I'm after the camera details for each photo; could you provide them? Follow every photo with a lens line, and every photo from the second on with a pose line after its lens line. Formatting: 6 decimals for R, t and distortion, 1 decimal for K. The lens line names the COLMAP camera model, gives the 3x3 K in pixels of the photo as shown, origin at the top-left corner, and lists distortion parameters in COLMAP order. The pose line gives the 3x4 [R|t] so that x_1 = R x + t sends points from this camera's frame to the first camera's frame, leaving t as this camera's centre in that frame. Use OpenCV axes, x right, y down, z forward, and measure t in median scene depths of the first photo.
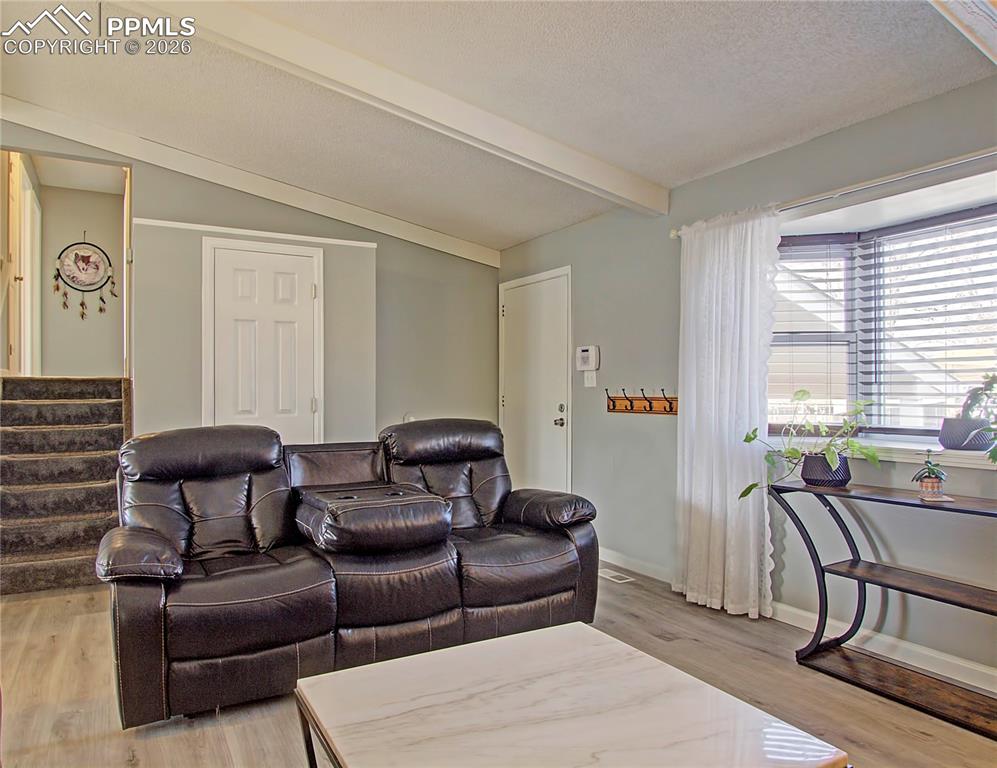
lens RADIAL K [[658.0, 0, 495.7], [0, 658.0, 389.5], [0, 0, 1]] dist [-0.005026, -0.001452]
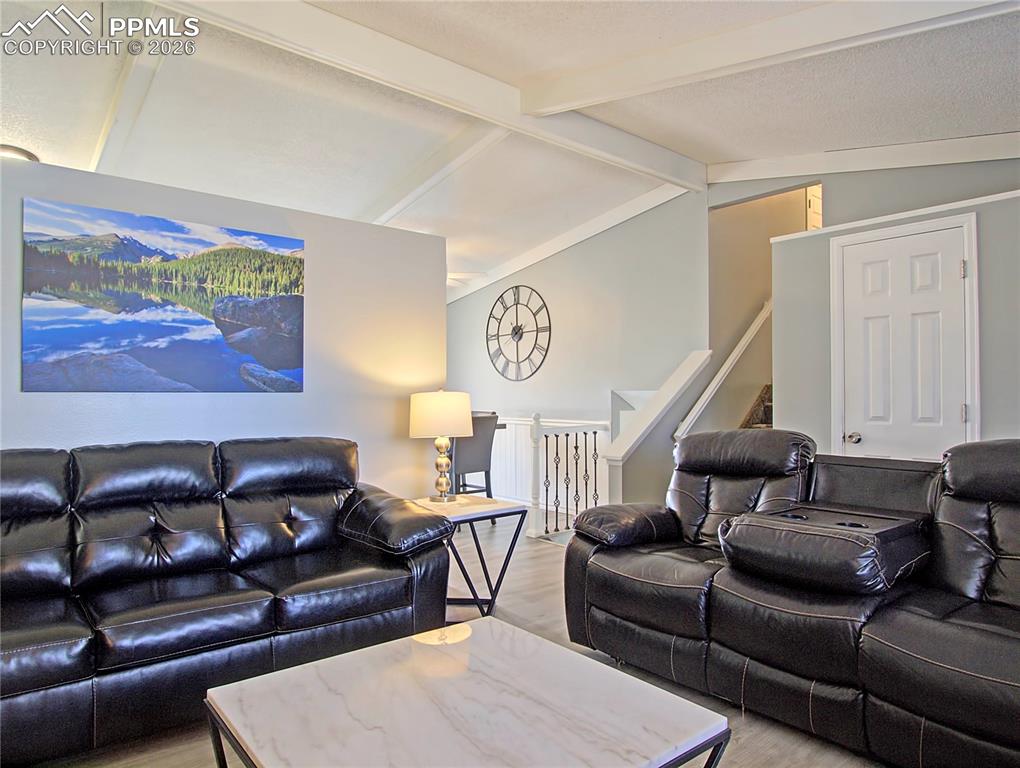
lens RADIAL K [[668.9, 0, 512.0], [0, 668.9, 380.3], [0, 0, 1]] dist [-0.009411, -0.004620]
pose [[0.168066, -0.018757, -0.985597, 0.492850], [0.000066, 0.999819, -0.019016, -0.000804], [0.985776, 0.003131, 0.168037, 0.392868]]
